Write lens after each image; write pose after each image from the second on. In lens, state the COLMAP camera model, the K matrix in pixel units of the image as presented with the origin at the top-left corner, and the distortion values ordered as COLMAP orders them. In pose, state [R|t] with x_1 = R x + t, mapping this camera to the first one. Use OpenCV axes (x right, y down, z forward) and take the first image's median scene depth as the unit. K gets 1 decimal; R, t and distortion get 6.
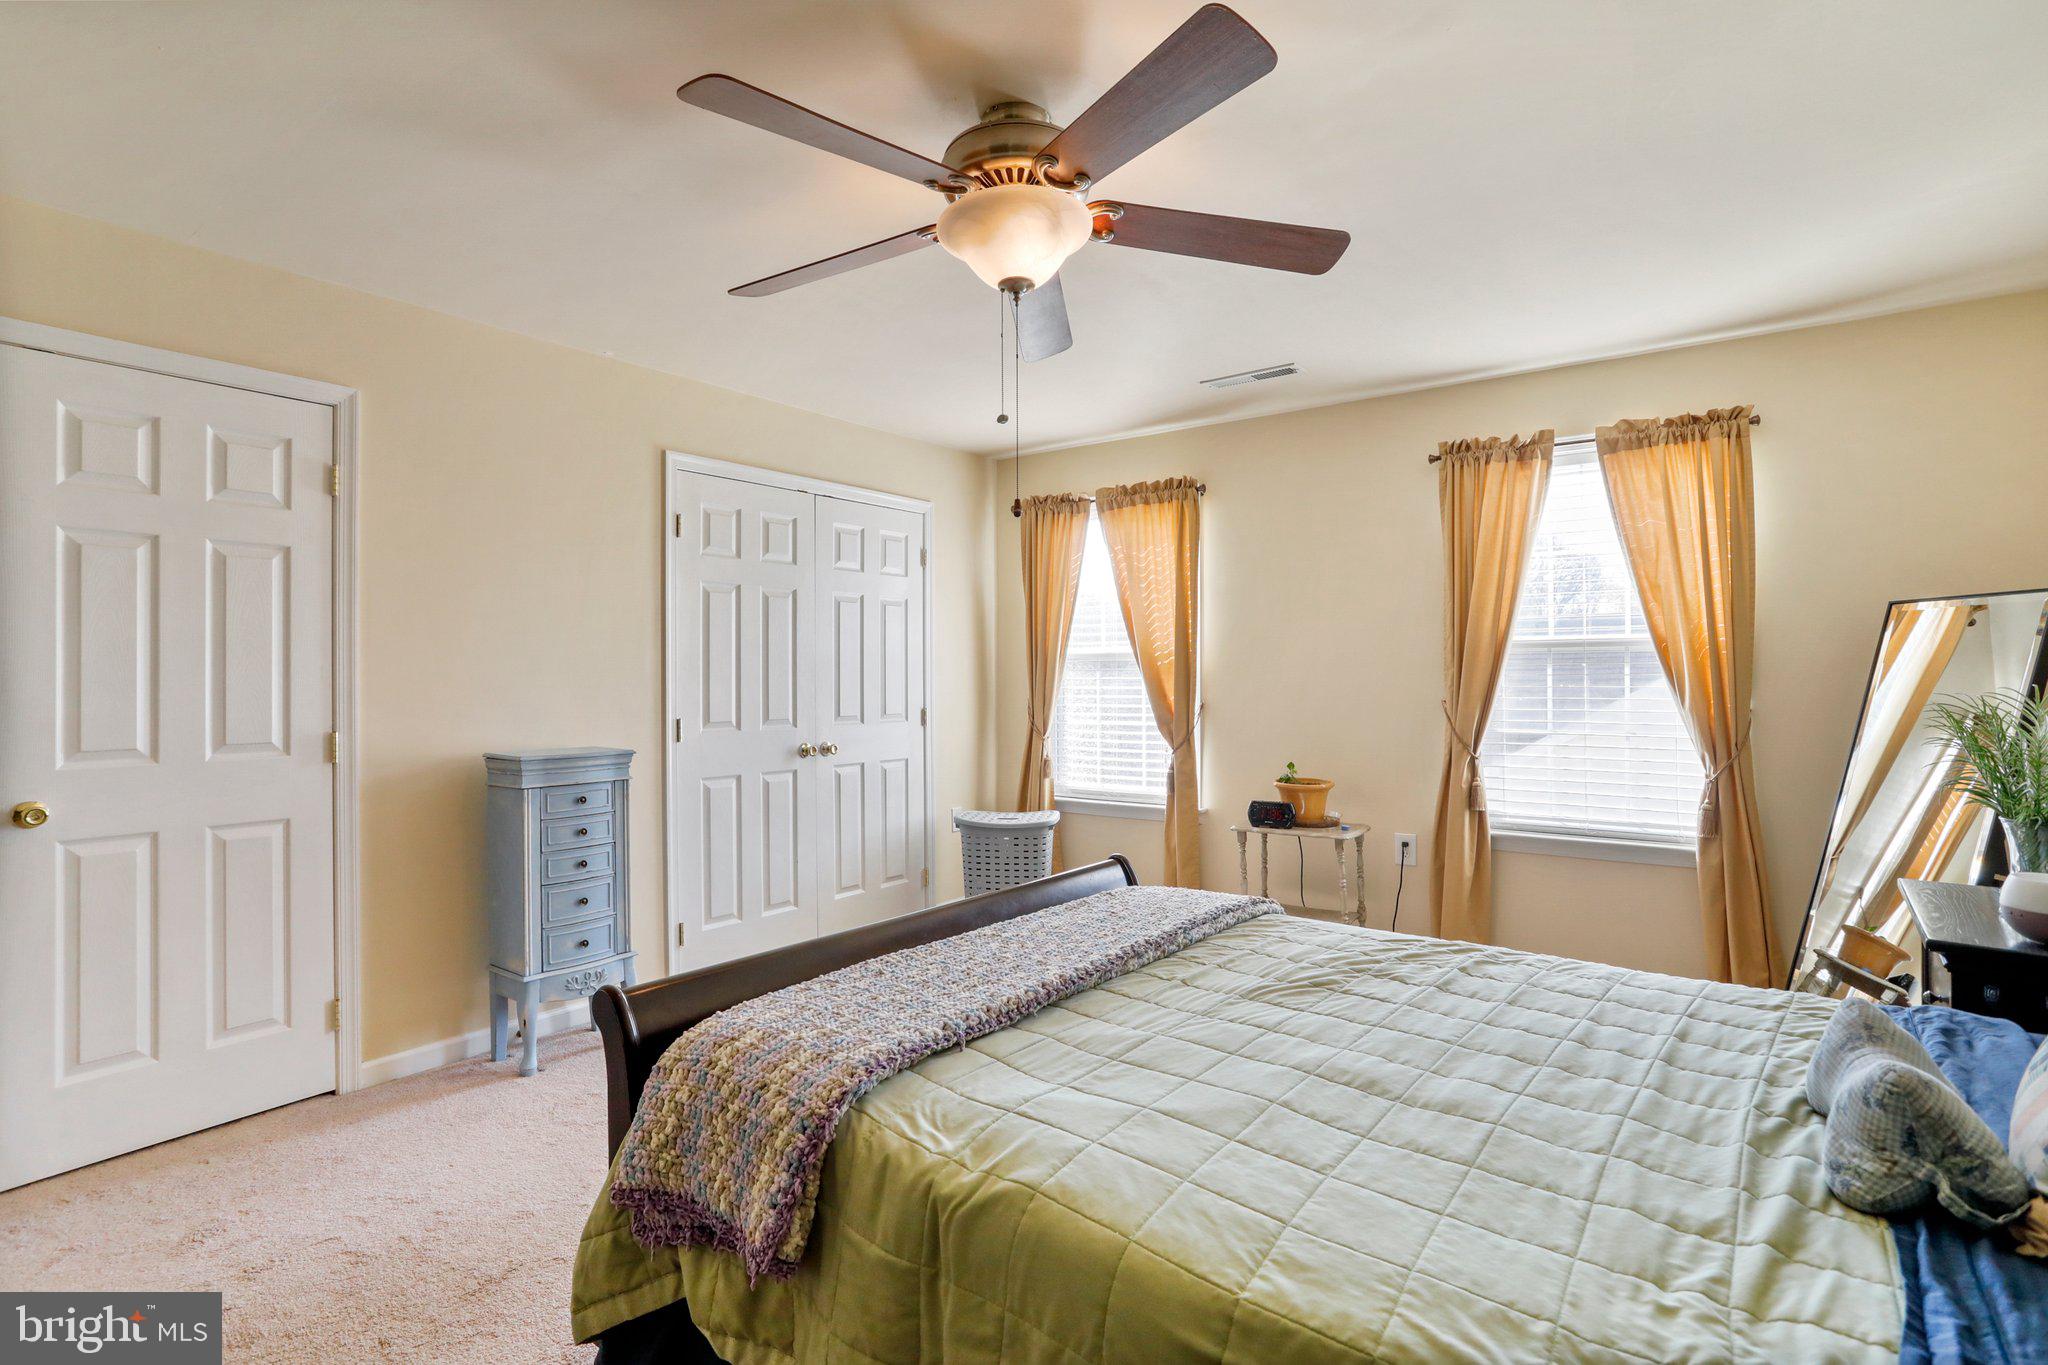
lens RADIAL K [[1005.3, 0, 1012.6], [0, 1005.3, 668.5], [0, 0, 1]] dist [-0.063393, 0.038449]
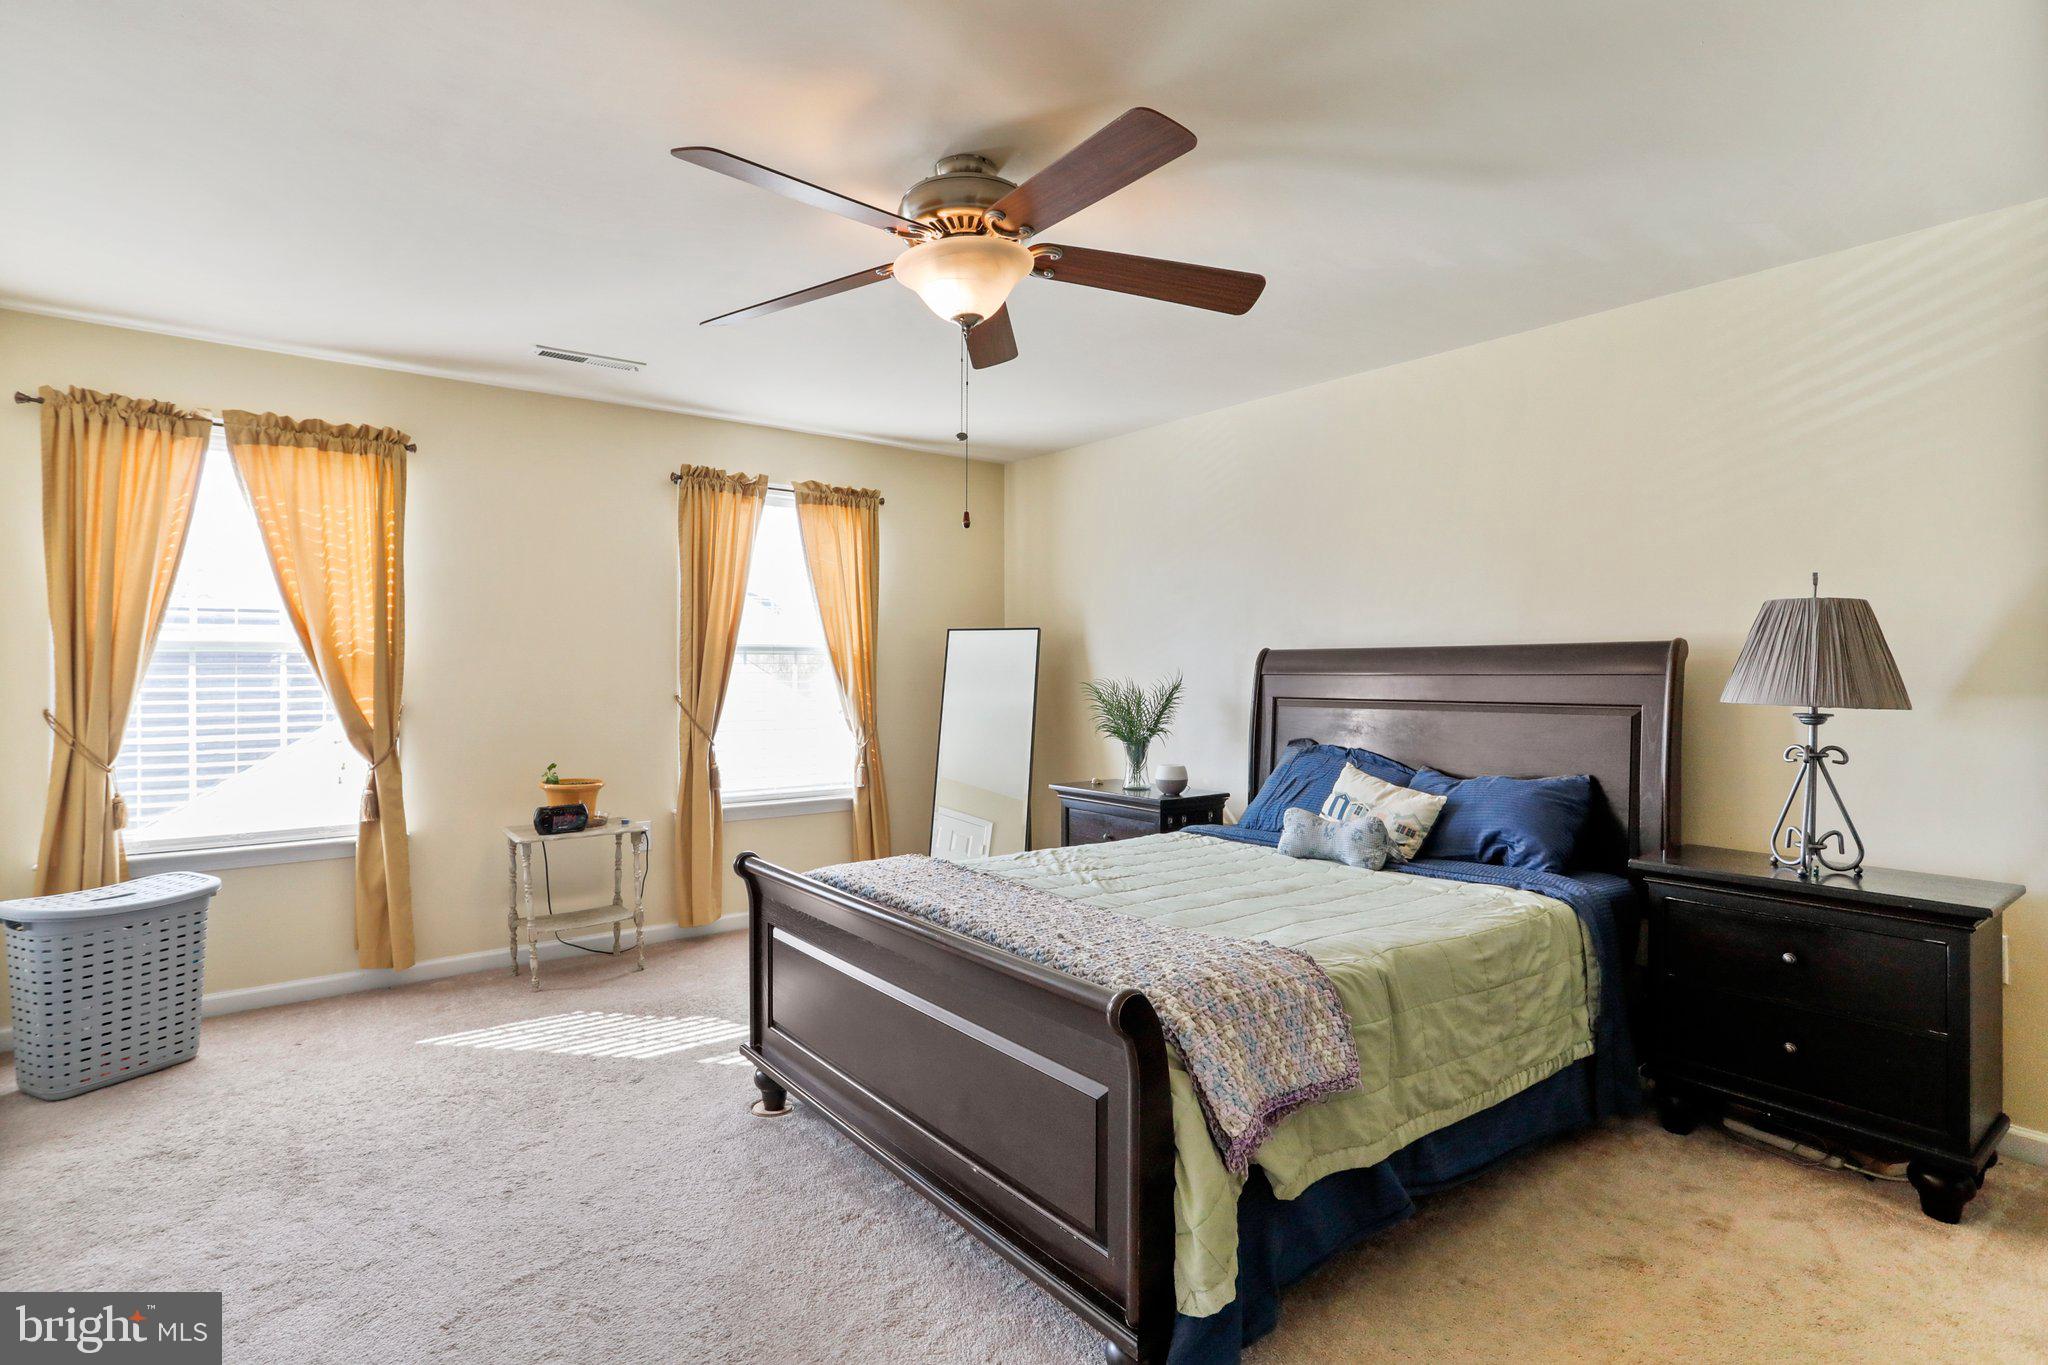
lens RADIAL K [[1005.3, 0, 1012.6], [0, 1005.3, 668.5], [0, 0, 1]] dist [-0.063393, 0.038449]
pose [[0.254533, 0.011764, 0.966993, -0.473639], [-0.001805, 0.999930, -0.011689, 0.012282], [-0.967062, 0.001230, 0.254536, 0.306463]]
